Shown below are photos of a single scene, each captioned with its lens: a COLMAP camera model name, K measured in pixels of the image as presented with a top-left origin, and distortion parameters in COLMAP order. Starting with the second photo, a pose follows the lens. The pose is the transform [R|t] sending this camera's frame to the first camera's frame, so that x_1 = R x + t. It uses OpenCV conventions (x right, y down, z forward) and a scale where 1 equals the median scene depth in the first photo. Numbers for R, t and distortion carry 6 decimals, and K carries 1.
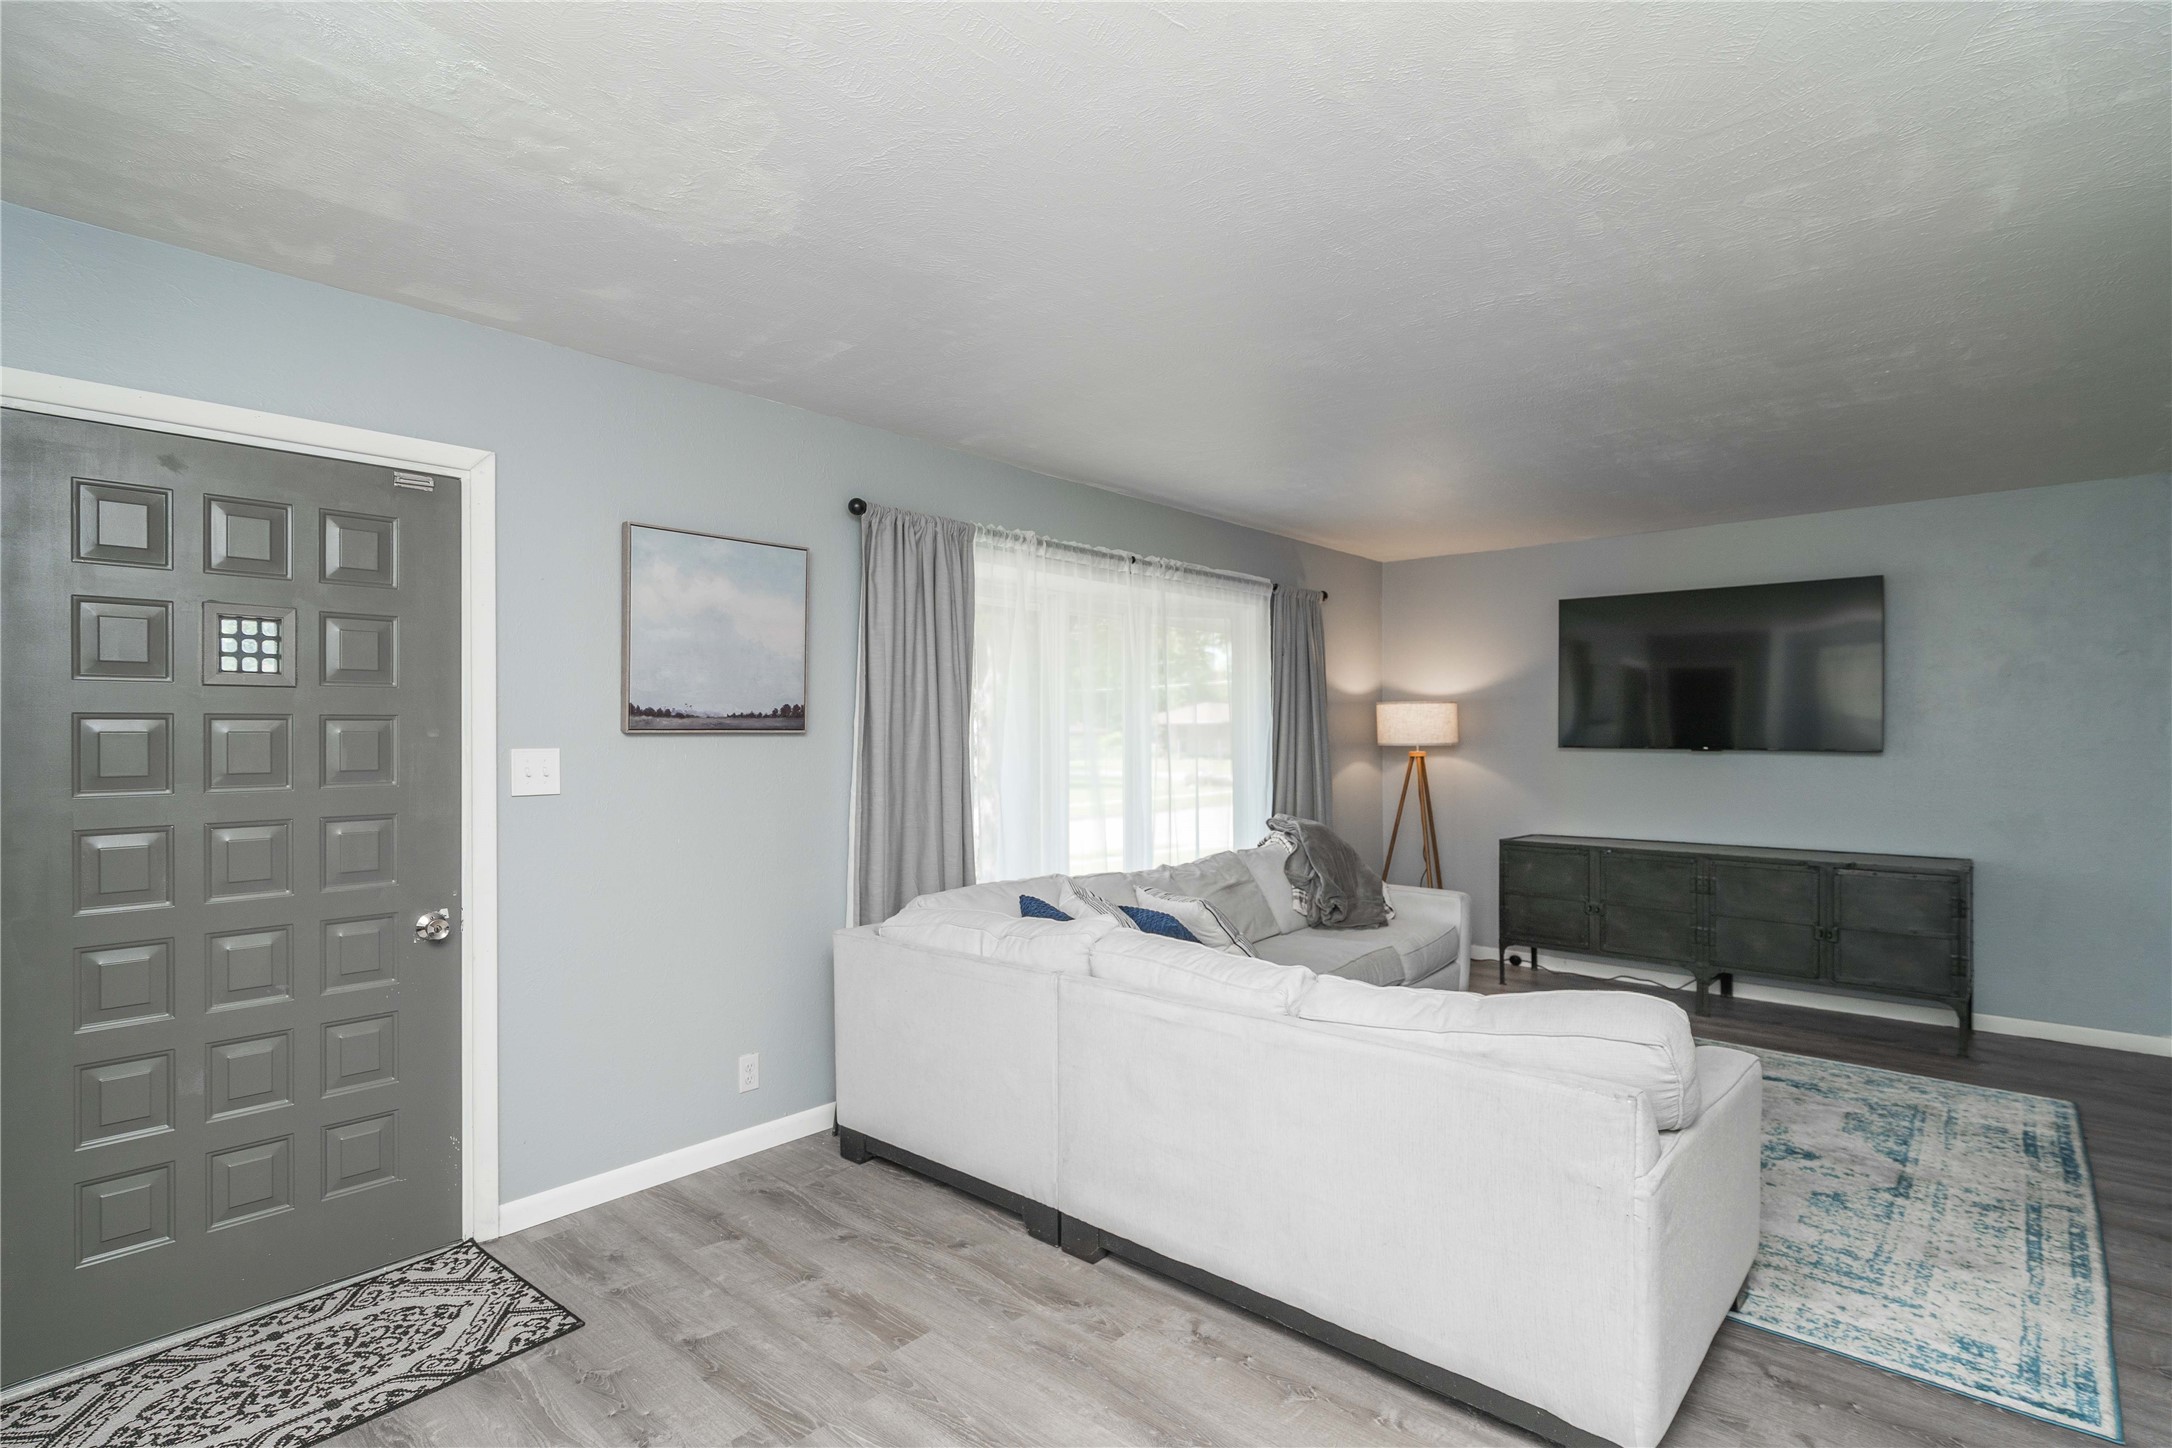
lens RADIAL K [[1043.6, 0, 1080.7], [0, 1043.6, 729.0], [0, 0, 1]] dist [-0.000055, -0.000061]
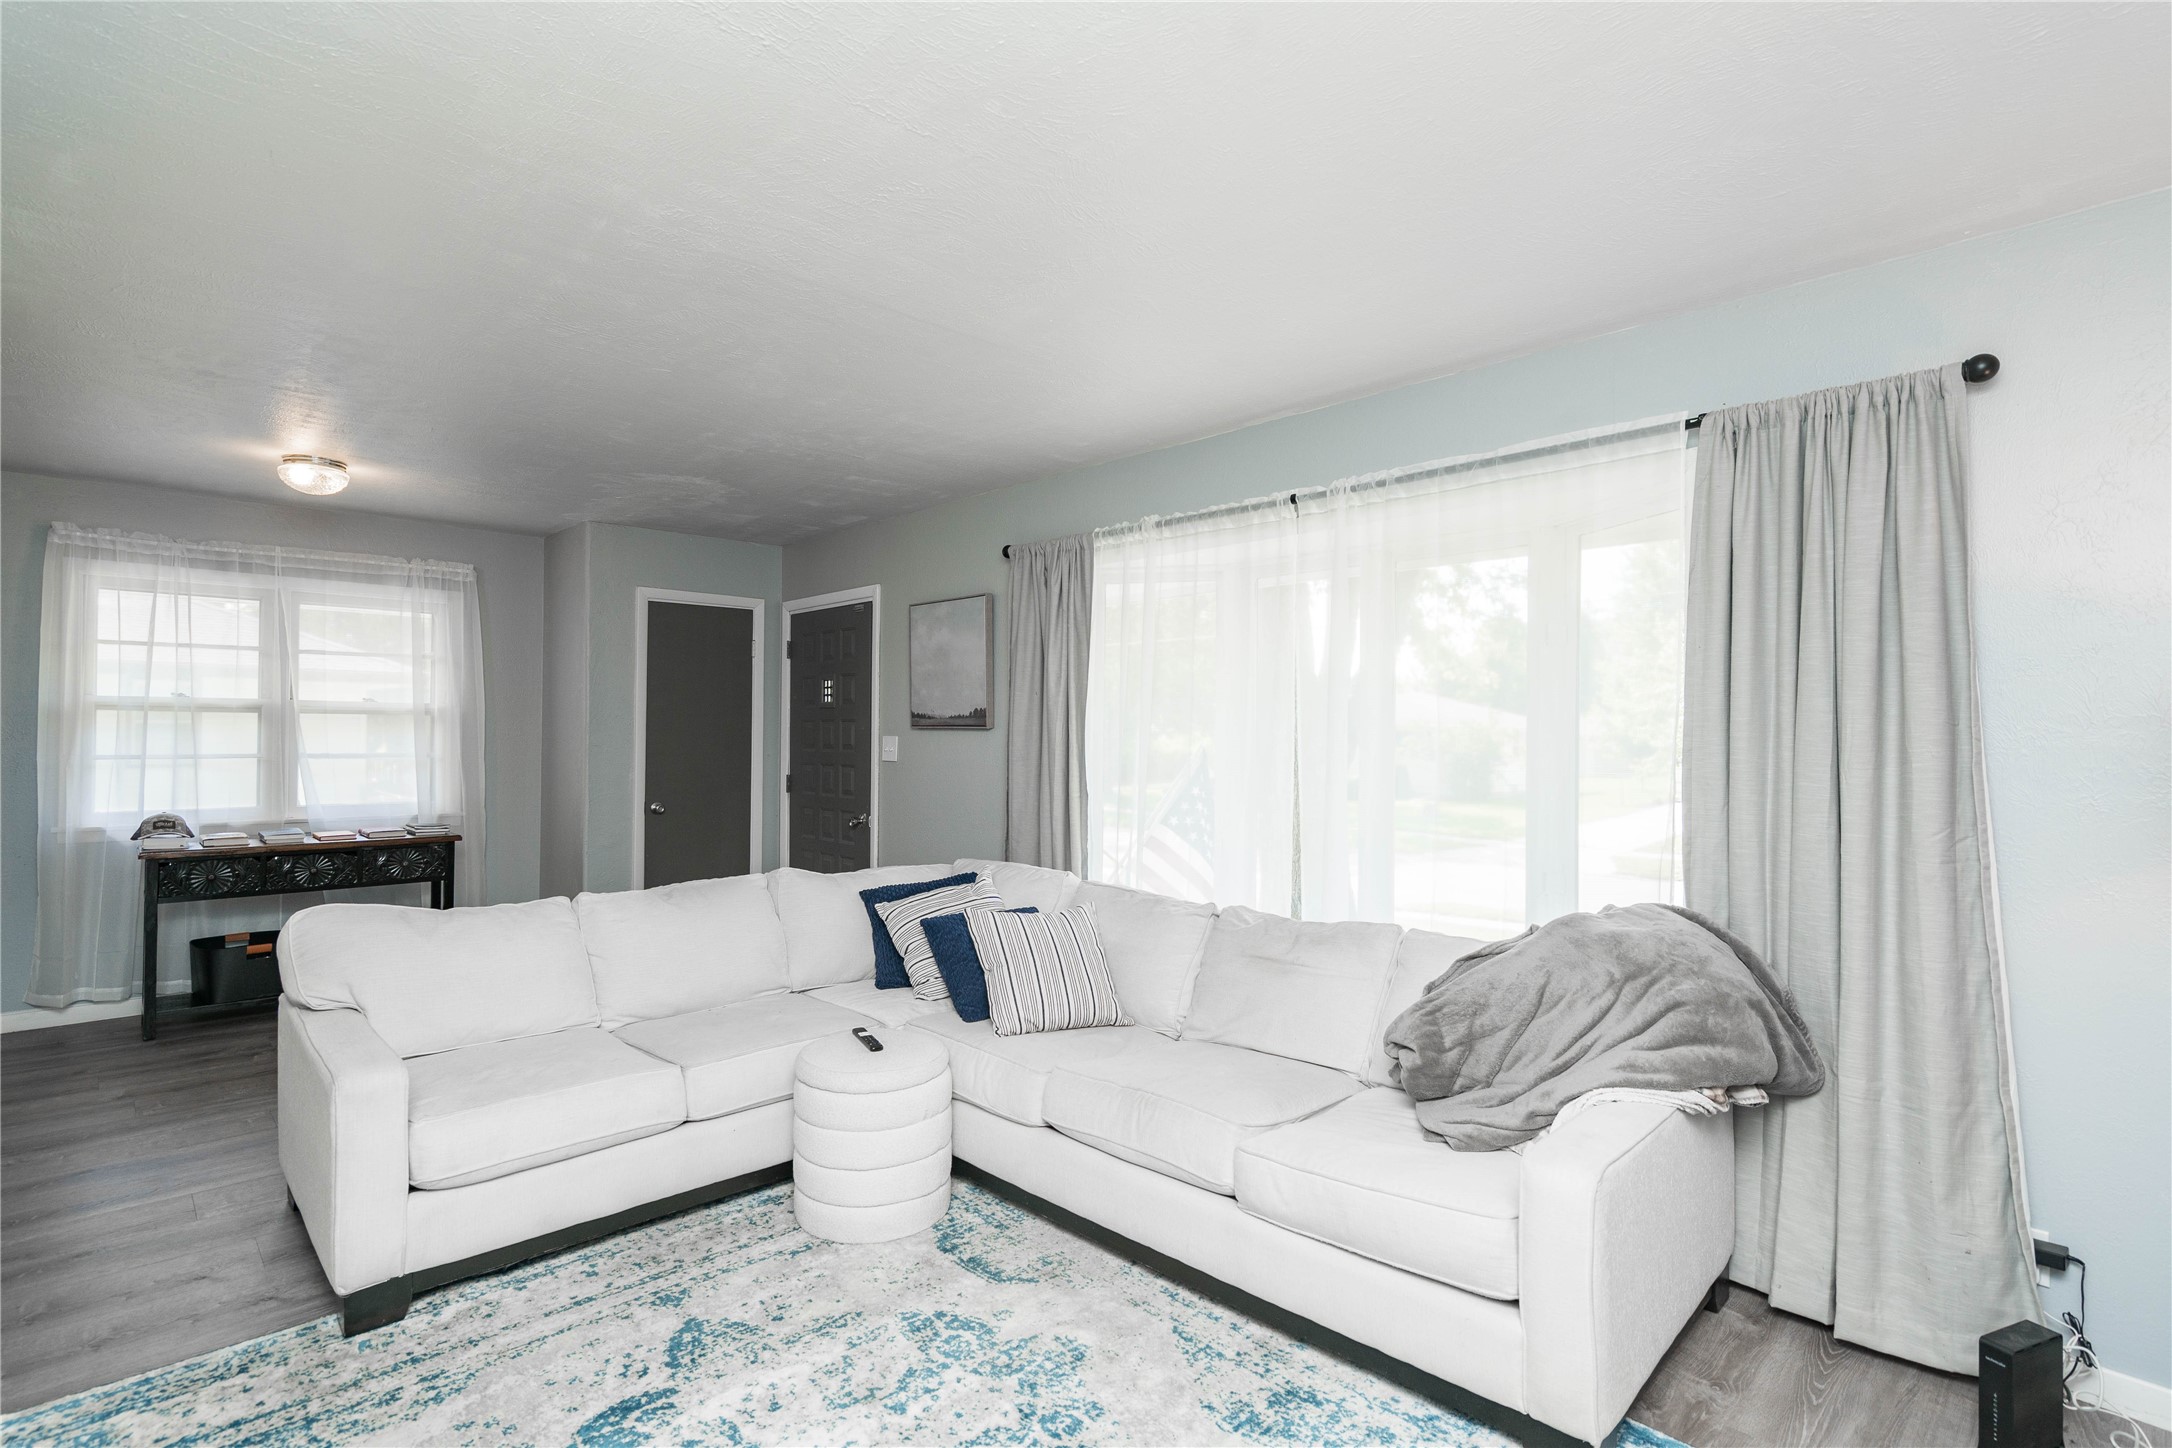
lens RADIAL K [[1043.6, 0, 1080.7], [0, 1043.6, 729.0], [0, 0, 1]] dist [-0.000055, -0.000061]
pose [[-0.076710, -0.001004, -0.997053, 1.040010], [-0.007682, 0.999970, -0.000415, 0.002841], [0.997024, 0.007628, -0.076716, 1.183464]]
